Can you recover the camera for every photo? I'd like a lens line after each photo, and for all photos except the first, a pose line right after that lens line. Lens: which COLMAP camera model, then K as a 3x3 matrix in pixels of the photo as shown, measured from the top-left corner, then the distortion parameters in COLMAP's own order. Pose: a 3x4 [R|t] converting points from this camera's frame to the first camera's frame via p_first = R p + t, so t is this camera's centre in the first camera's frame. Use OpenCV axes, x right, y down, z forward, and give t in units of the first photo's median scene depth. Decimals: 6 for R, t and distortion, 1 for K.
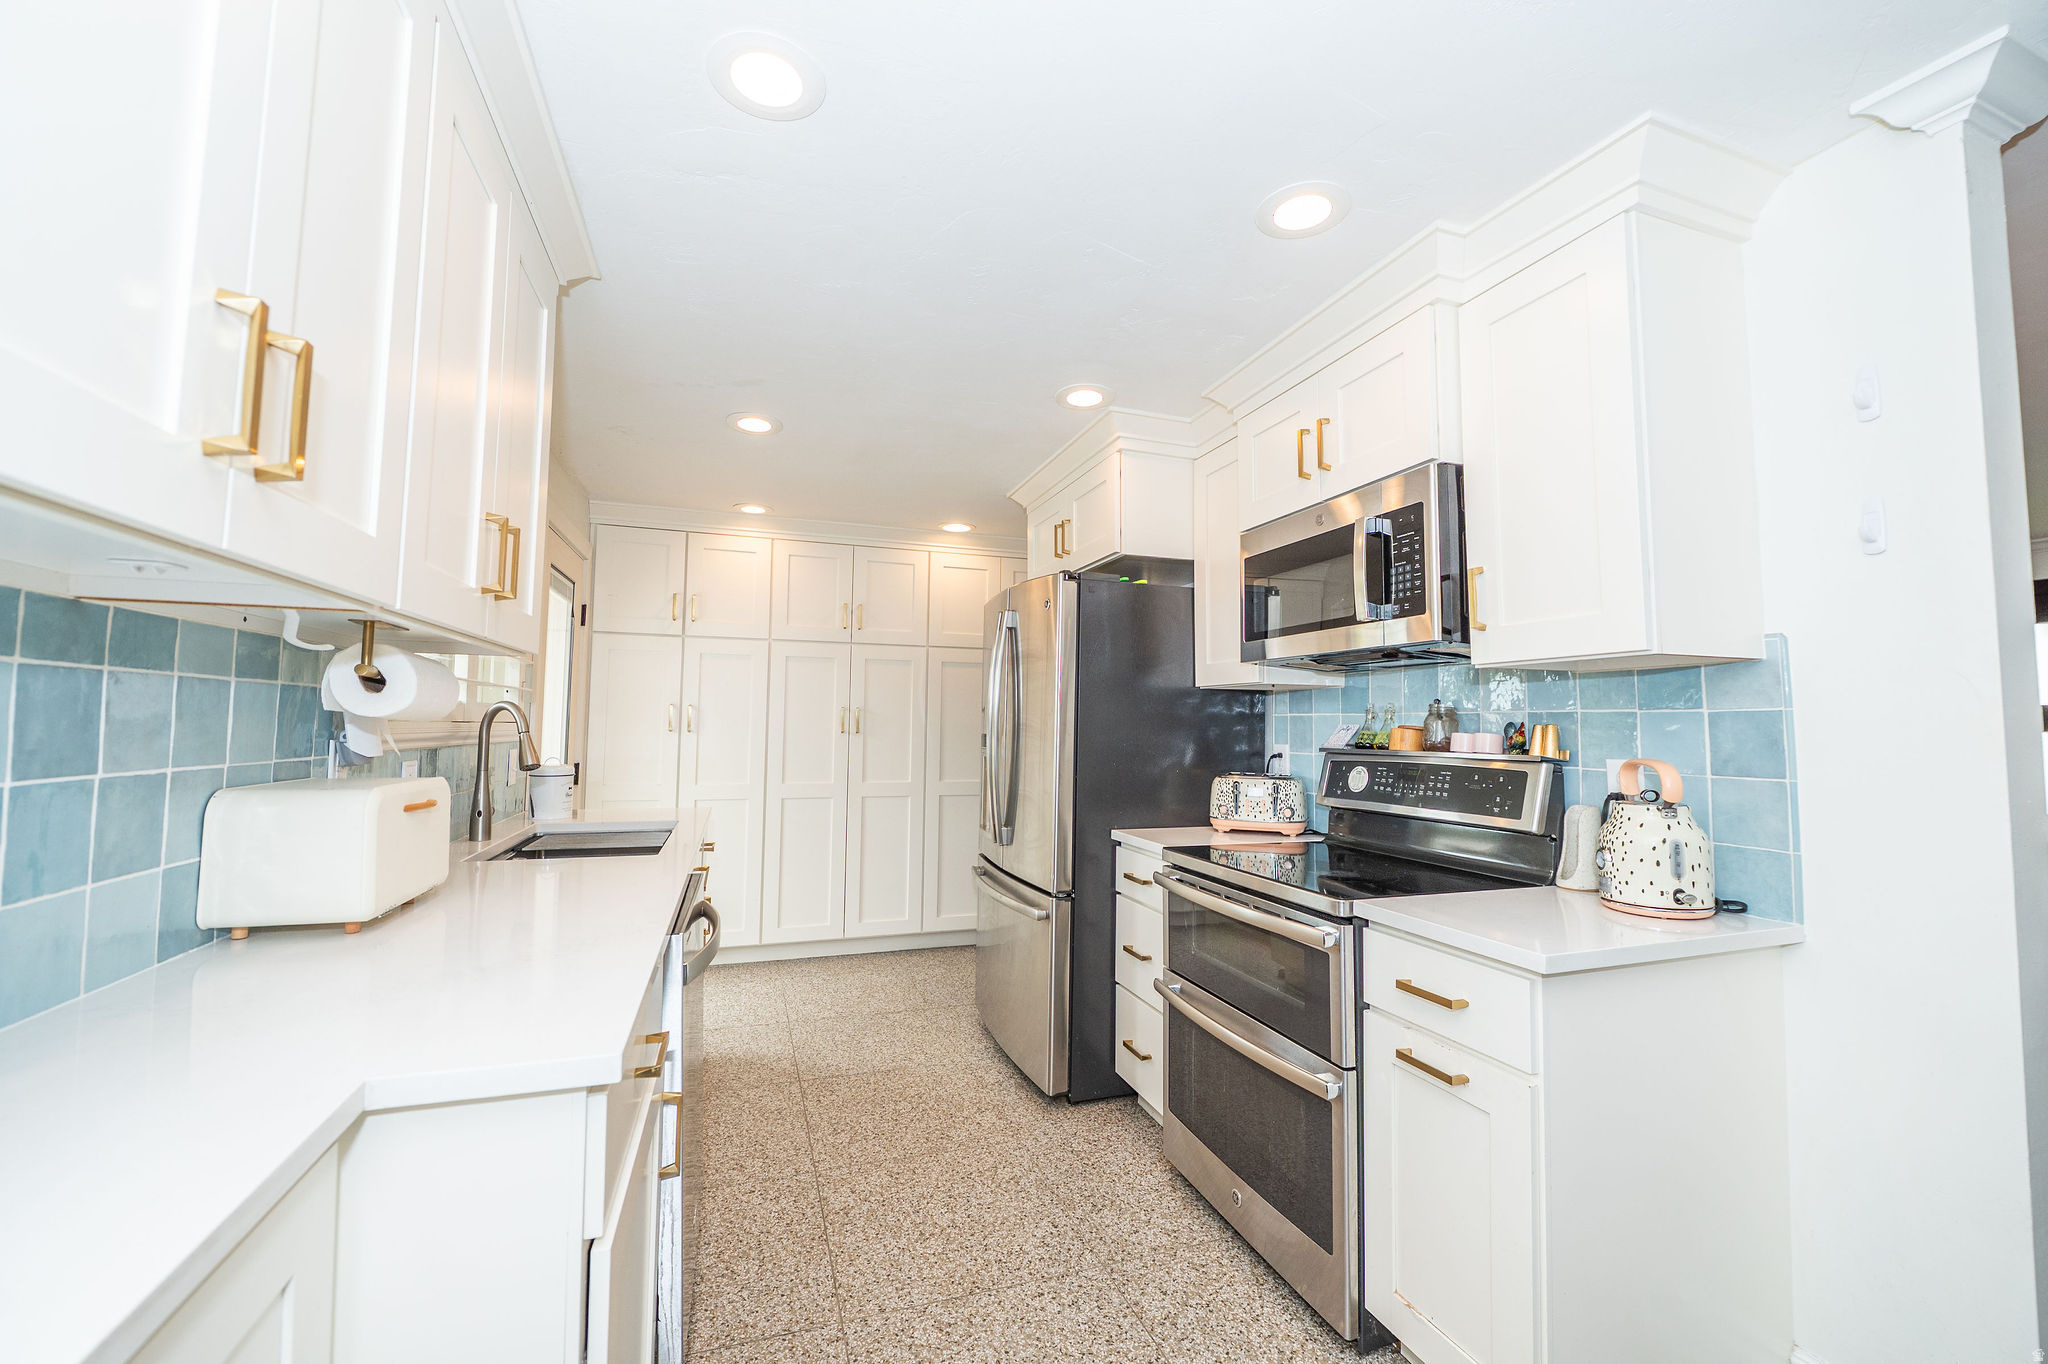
lens RADIAL K [[814.6, 0, 1016.2], [0, 814.6, 677.3], [0, 0, 1]] dist [-0.006242, -0.000747]
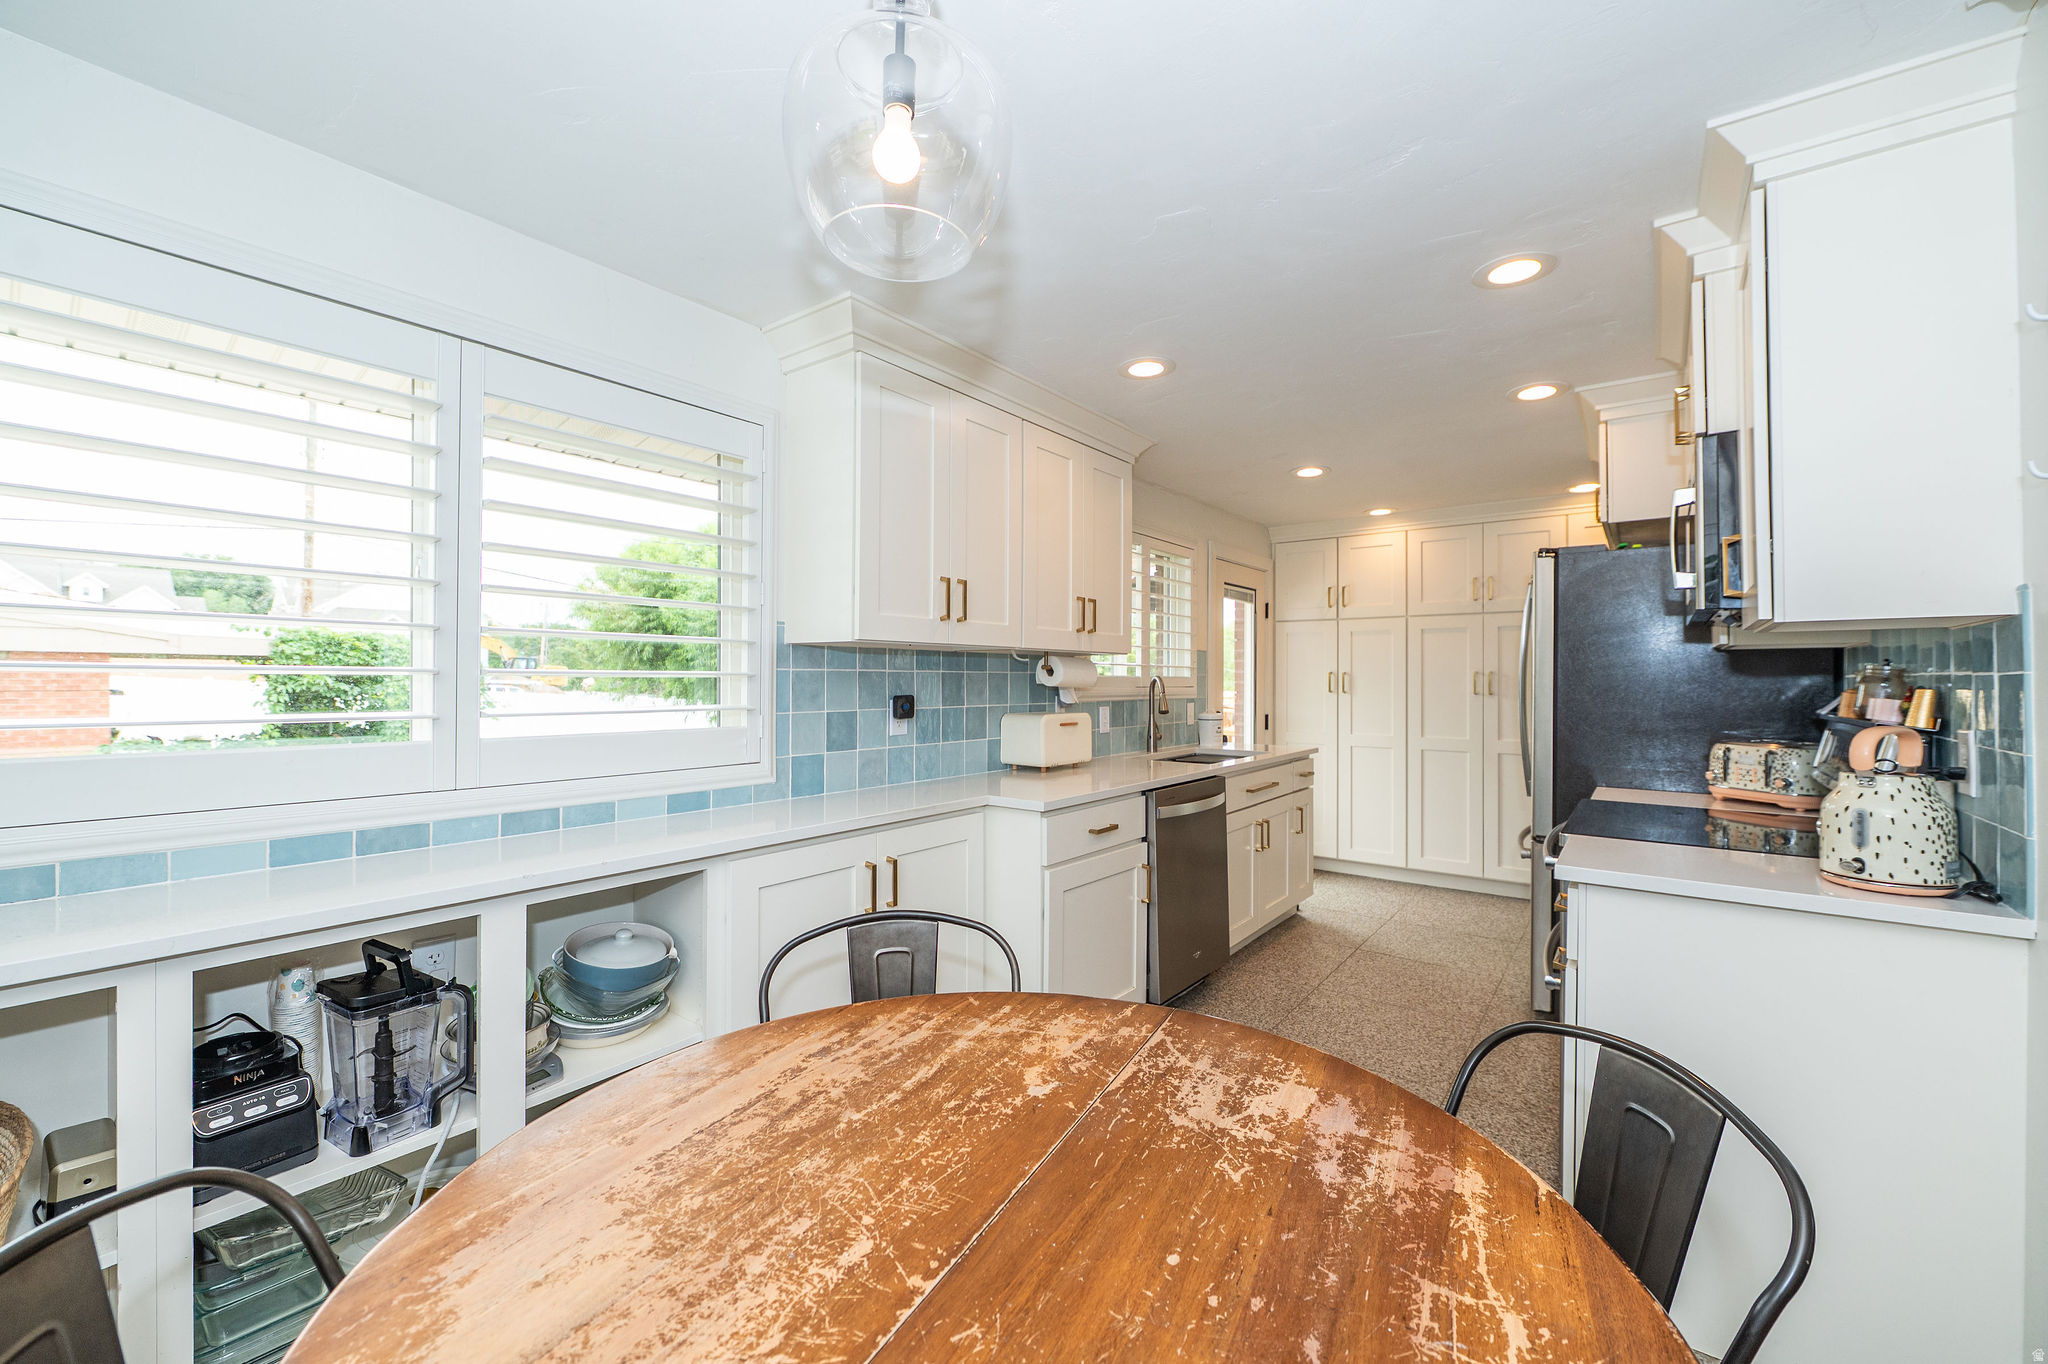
lens RADIAL K [[814.6, 0, 1031.9], [0, 814.6, 678.4], [0, 0, 1]] dist [-0.006242, -0.000747]
pose [[0.559539, -0.009825, -0.828745, 0.612965], [0.050449, 0.998479, 0.022225, -0.015513], [0.827267, -0.054245, 0.559184, -0.204972]]
